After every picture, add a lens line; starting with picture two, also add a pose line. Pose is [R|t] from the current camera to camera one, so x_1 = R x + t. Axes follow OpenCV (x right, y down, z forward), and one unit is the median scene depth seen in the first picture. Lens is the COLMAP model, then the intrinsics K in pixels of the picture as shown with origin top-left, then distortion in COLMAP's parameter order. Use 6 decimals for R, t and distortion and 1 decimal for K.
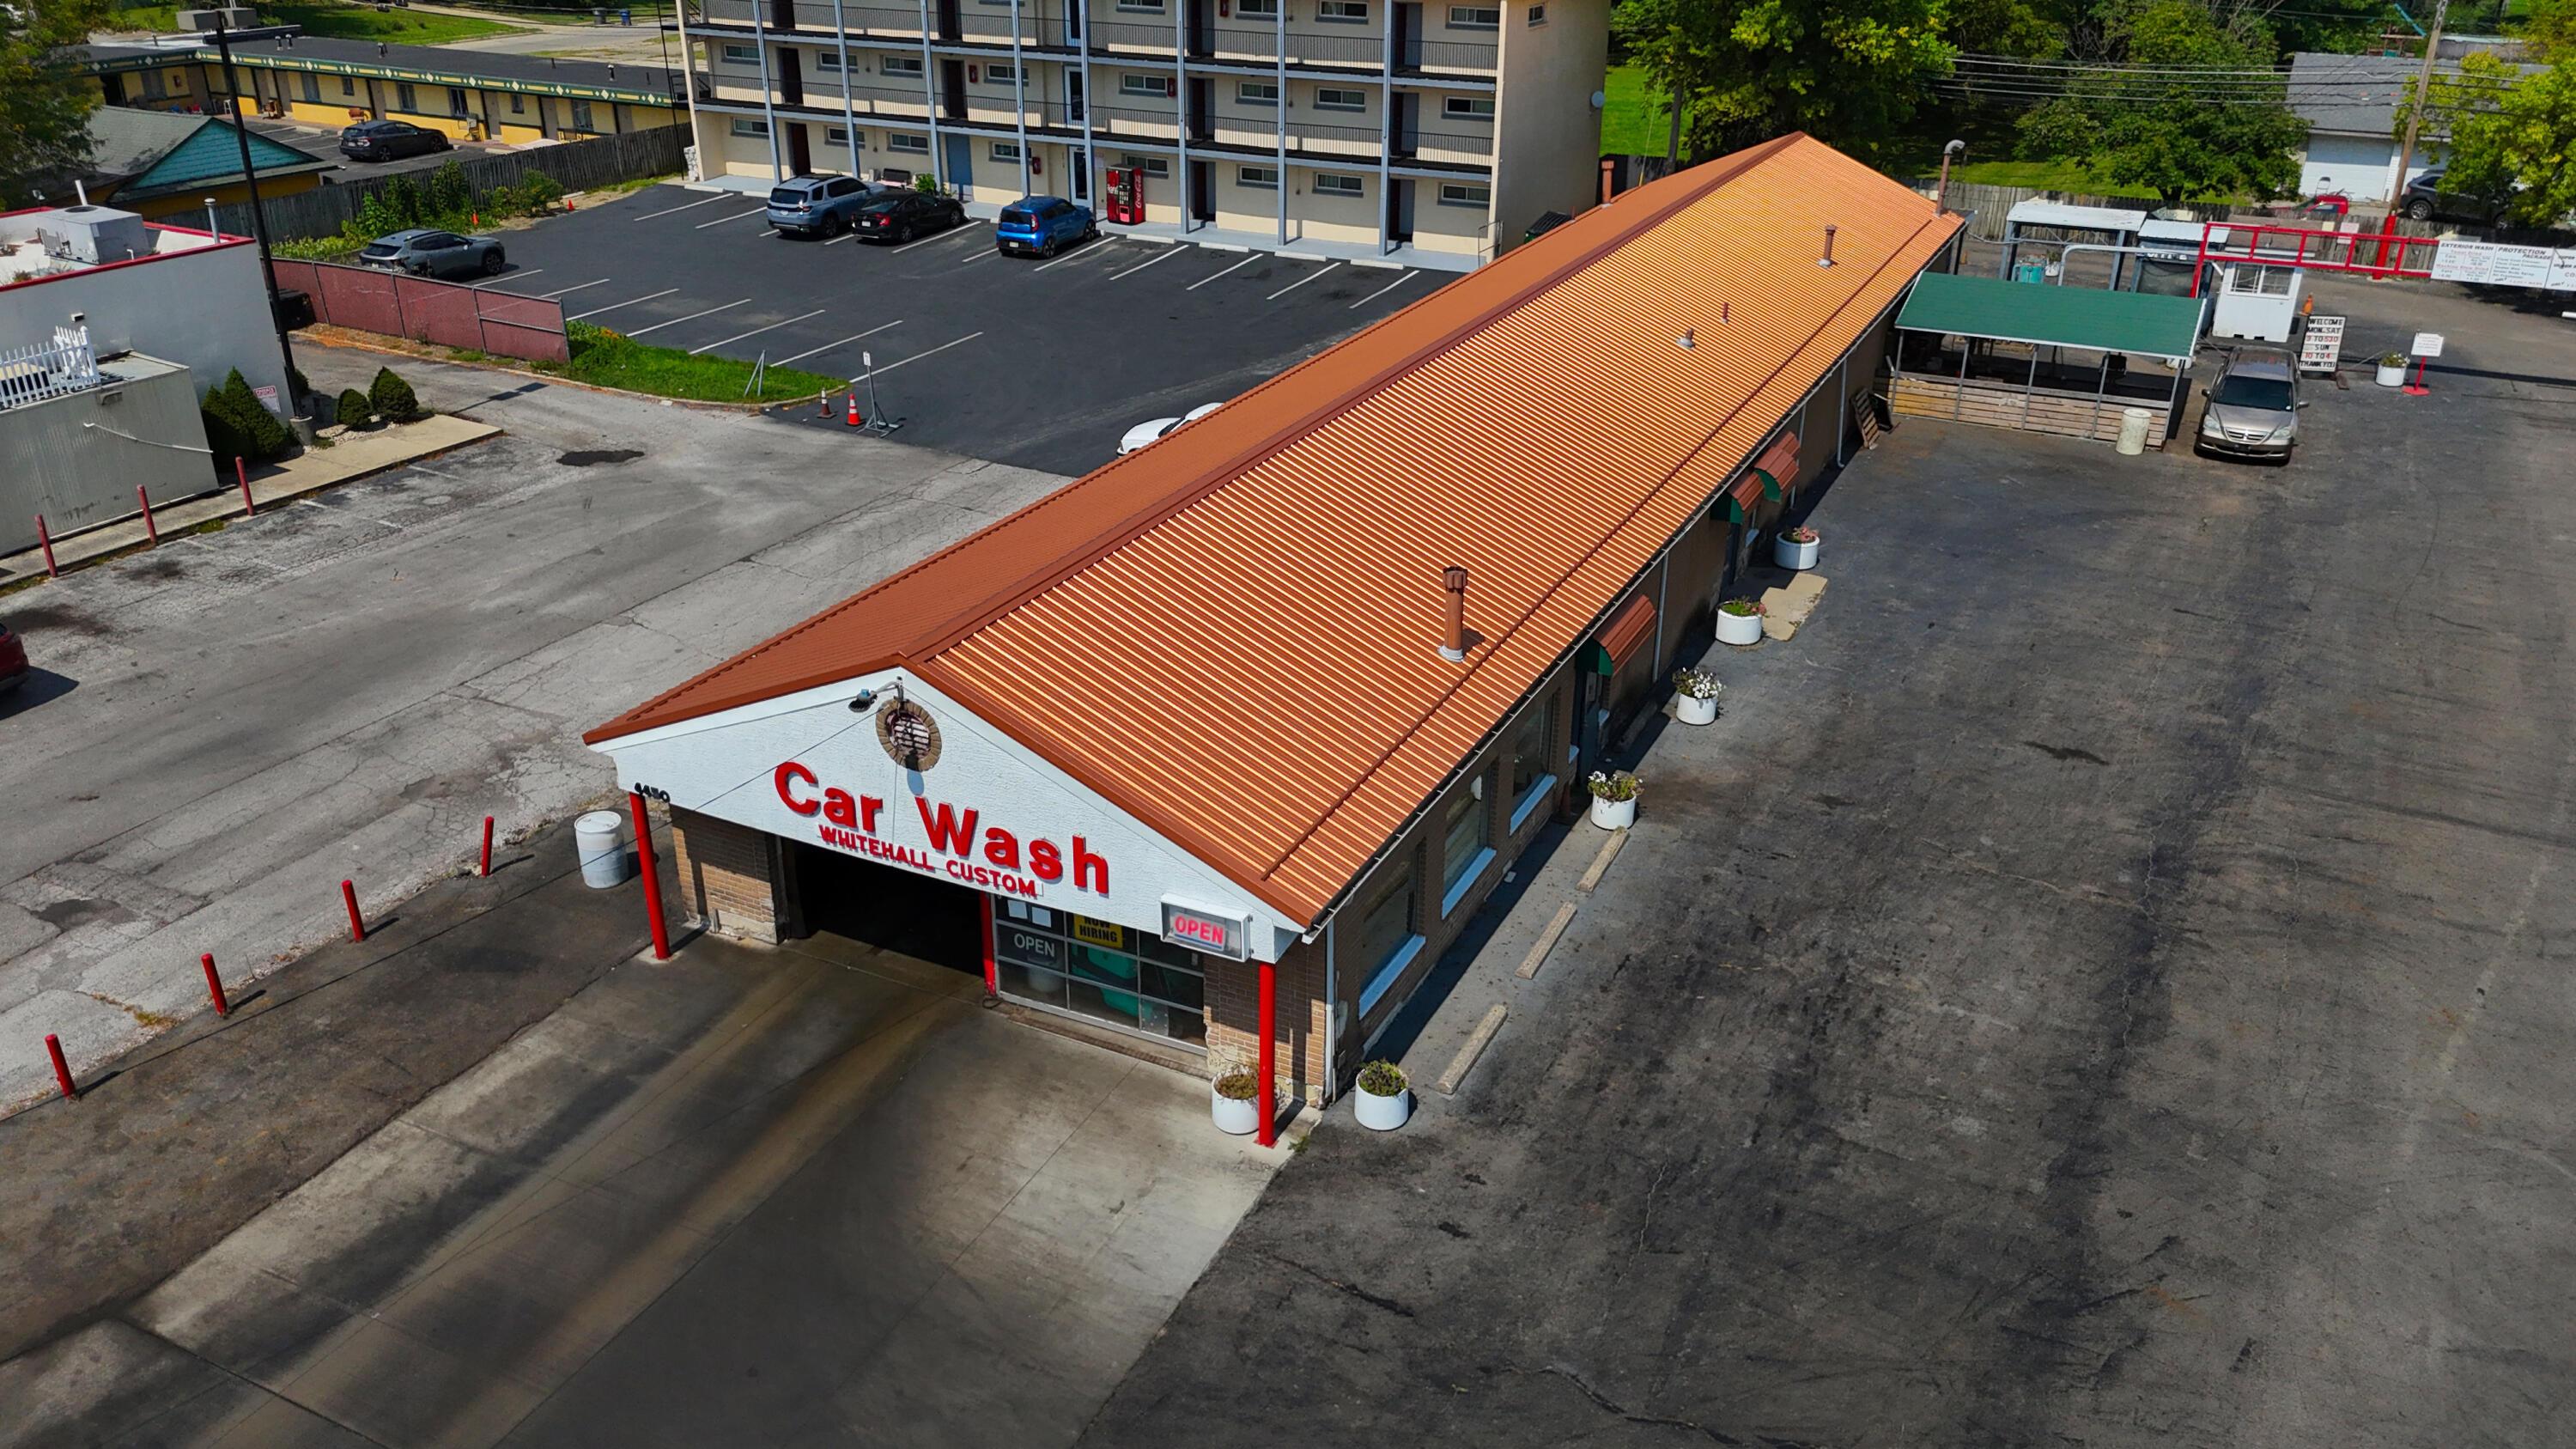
lens RADIAL K [[1903.3, 0, 1287.0], [0, 1903.3, 722.1], [0, 0, 1]] dist [0.072094, -0.068152]
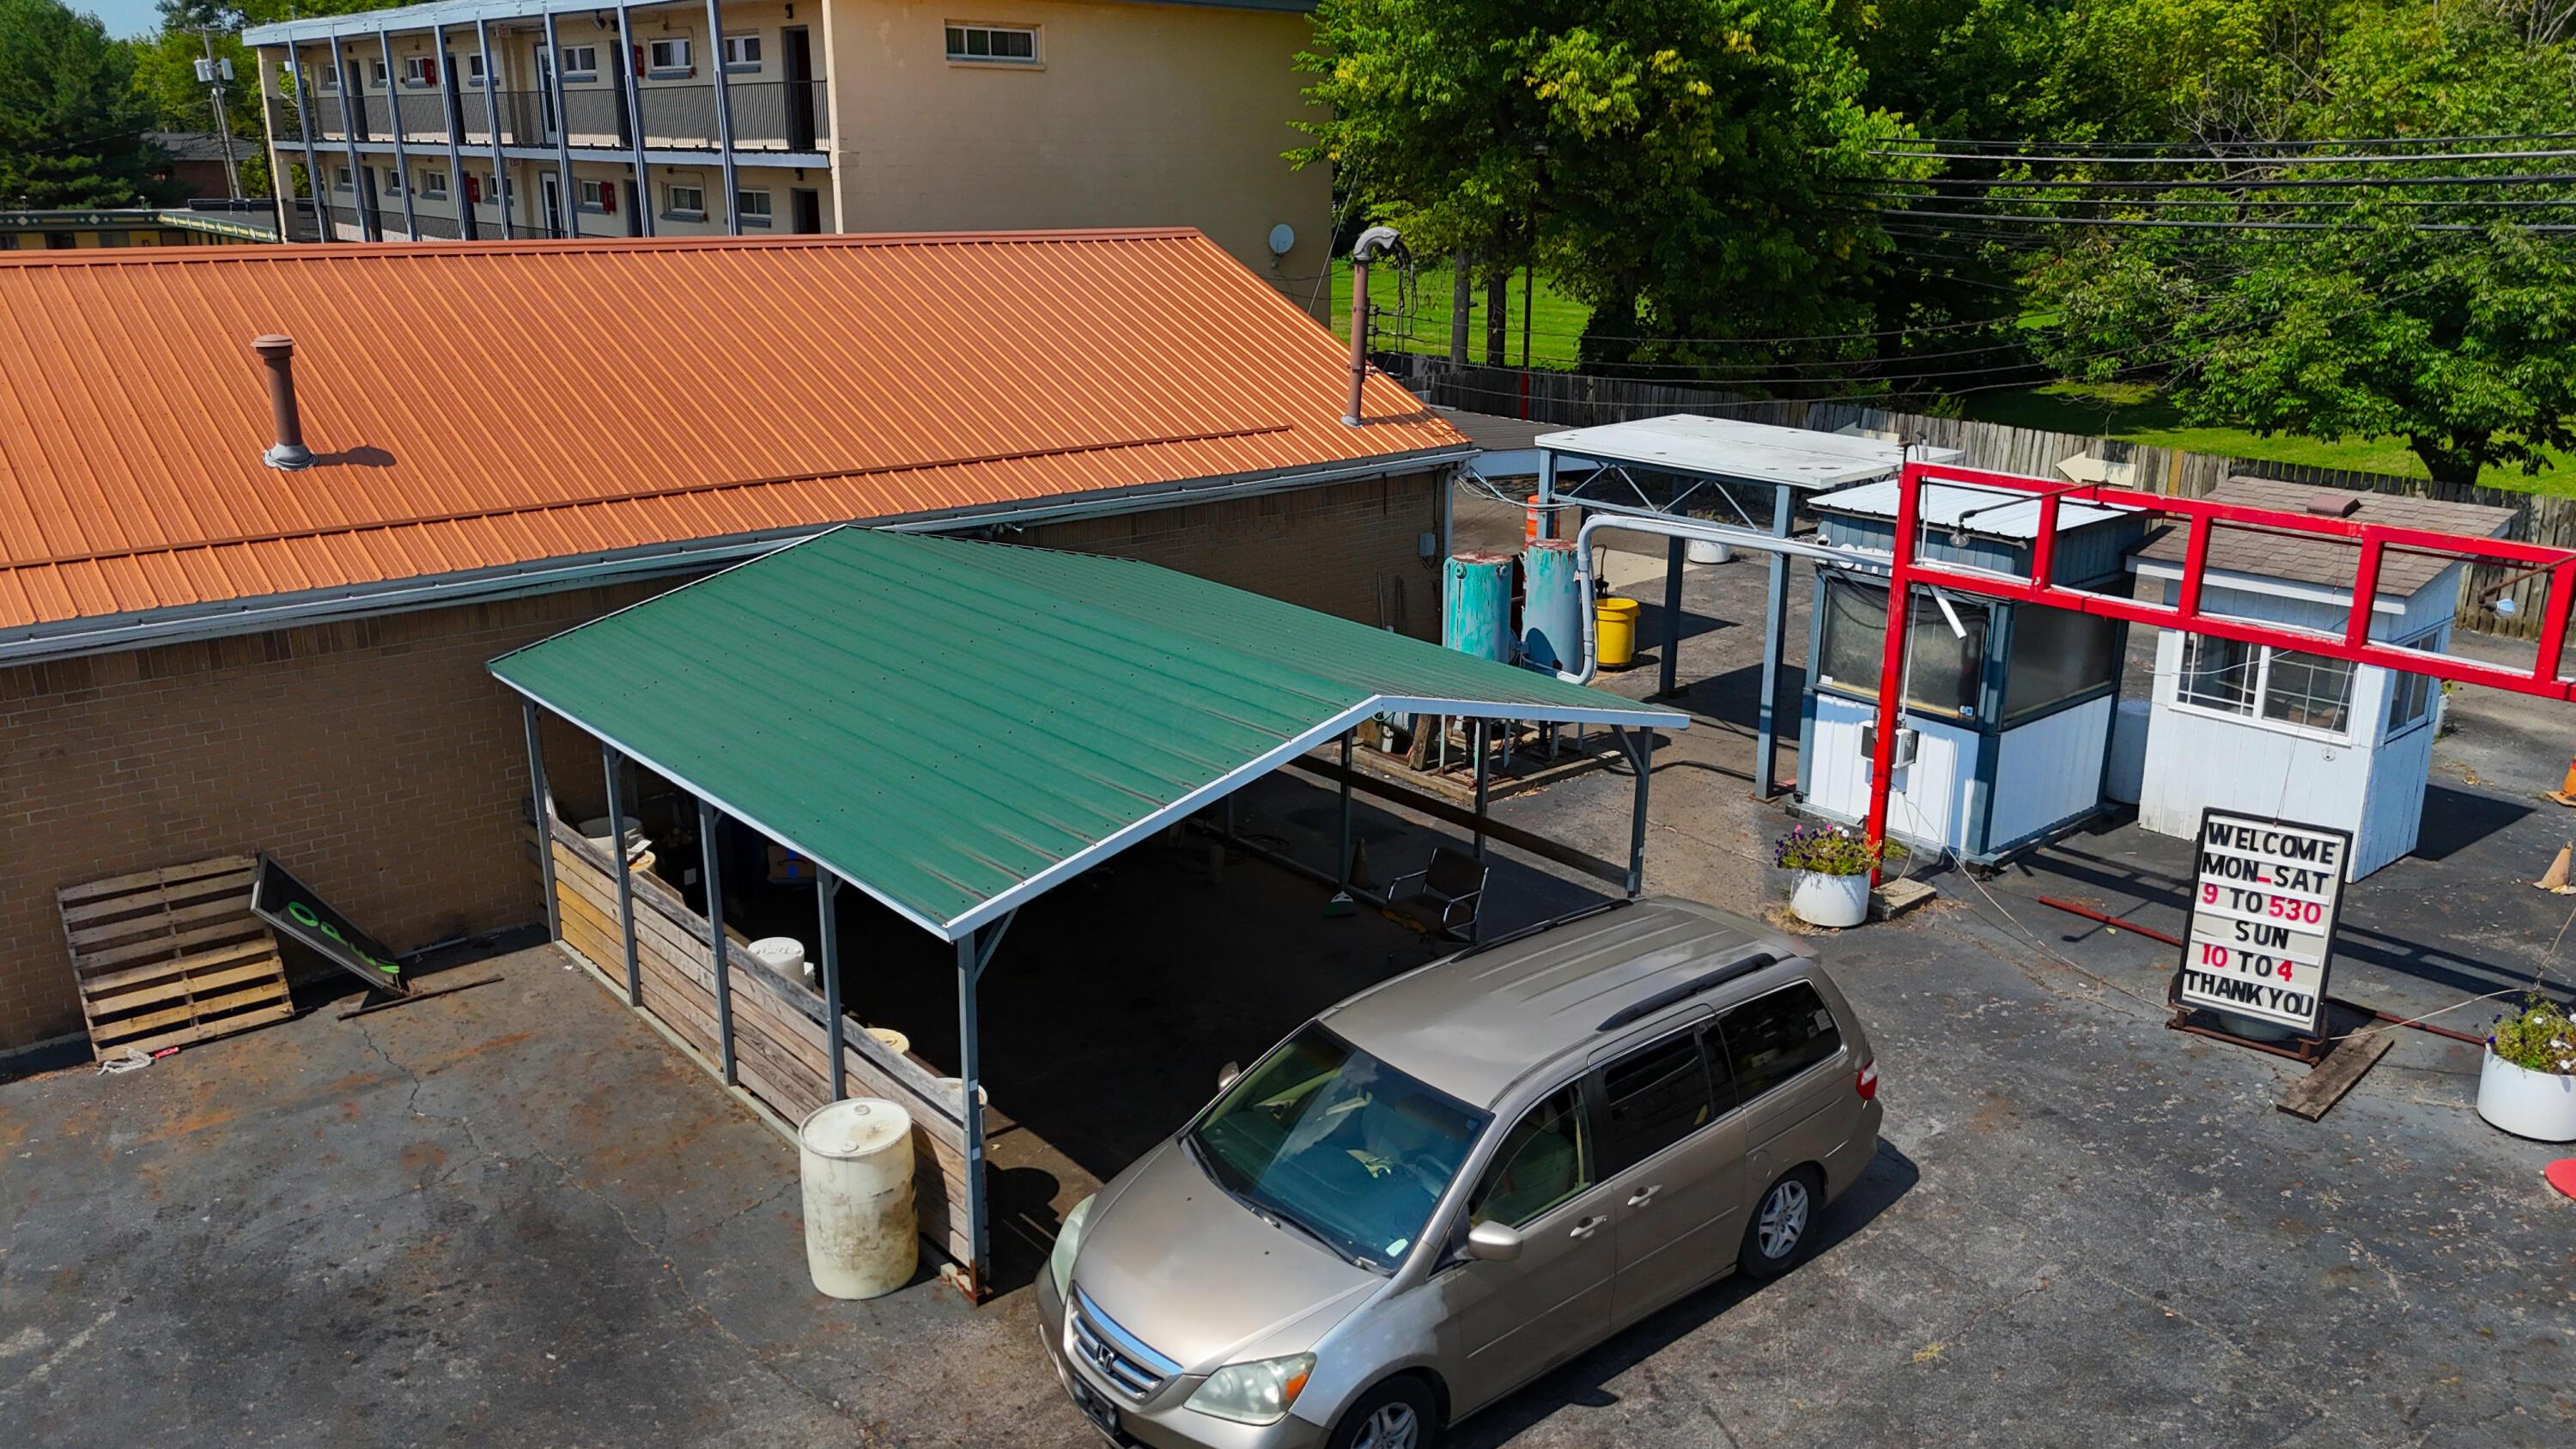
lens RADIAL K [[1903.3, 0, 1287.0], [0, 1903.3, 722.1], [0, 0, 1]] dist [0.072094, -0.068152]
pose [[0.921052, 0.111390, -0.373170, 0.968811], [-0.167001, 0.978618, -0.120075, -0.320333], [0.351816, 0.172915, 0.919960, 1.341123]]
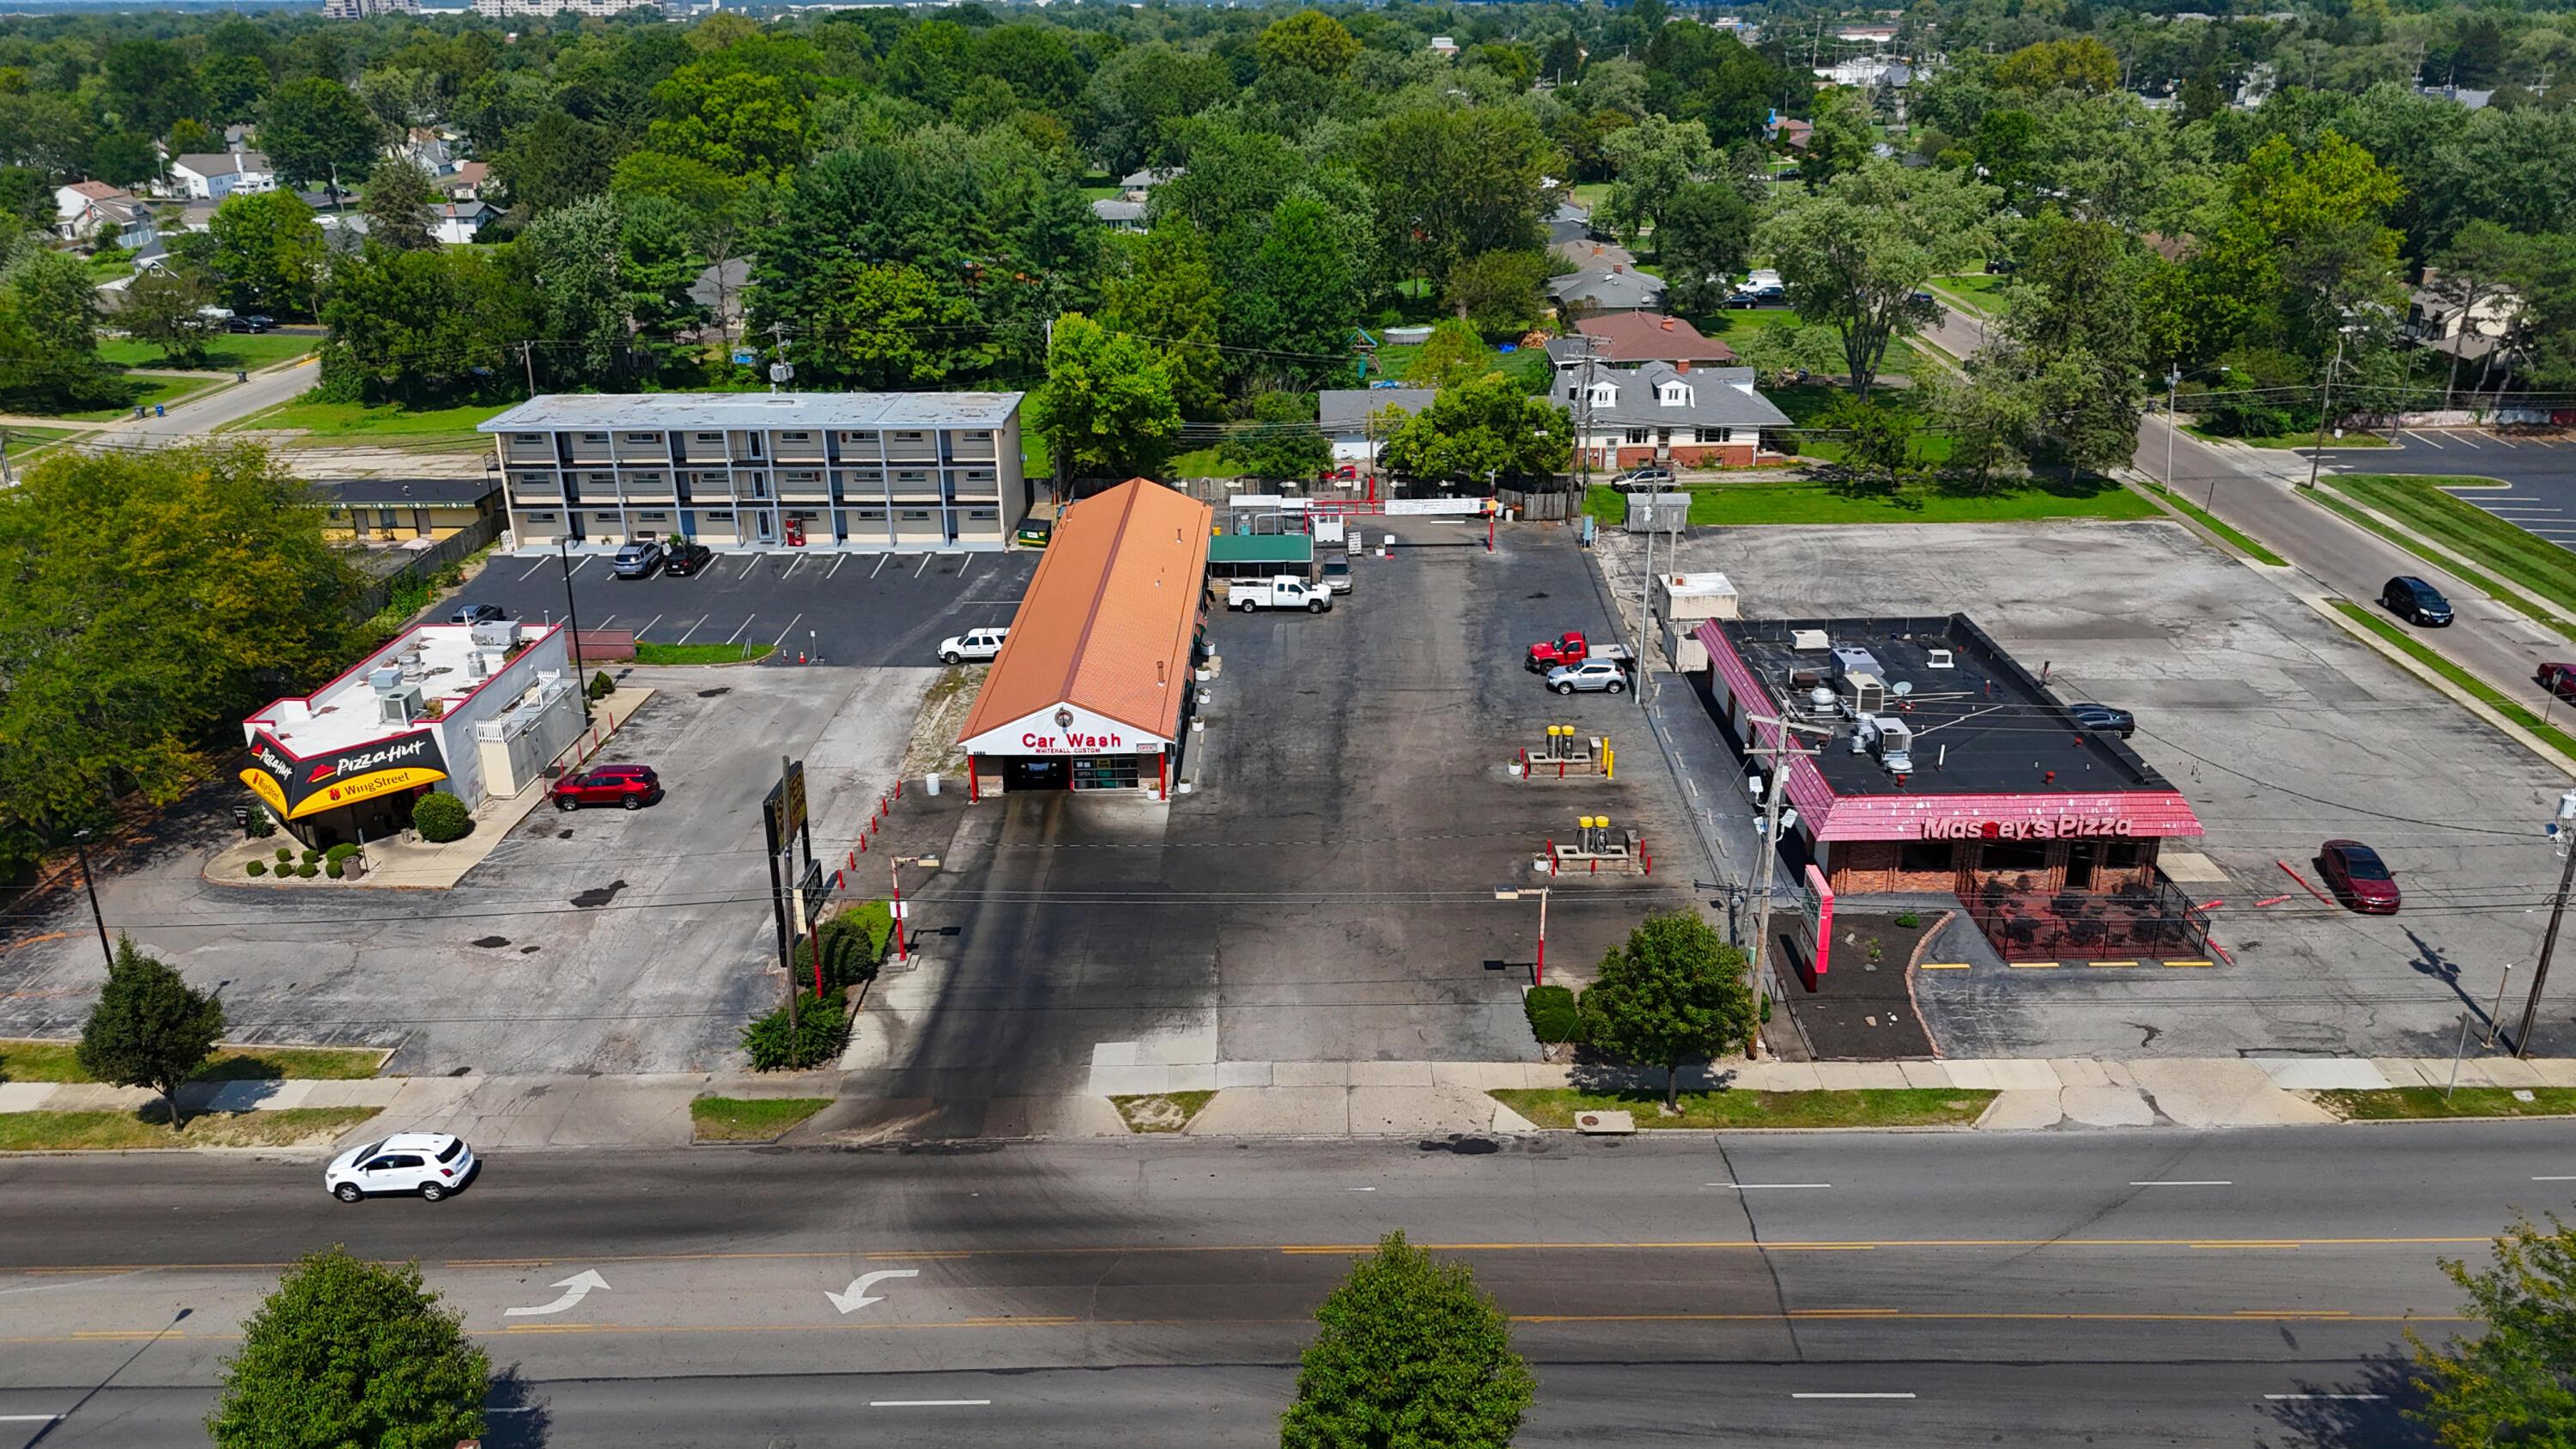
lens RADIAL K [[1903.3, 0, 1287.0], [0, 1903.3, 722.1], [0, 0, 1]] dist [0.072094, -0.068152]
pose [[0.899875, -0.171714, 0.400922, -1.136192], [0.203162, 0.978448, -0.036931, 0.212219], [-0.385940, 0.114686, 0.915368, -2.370540]]
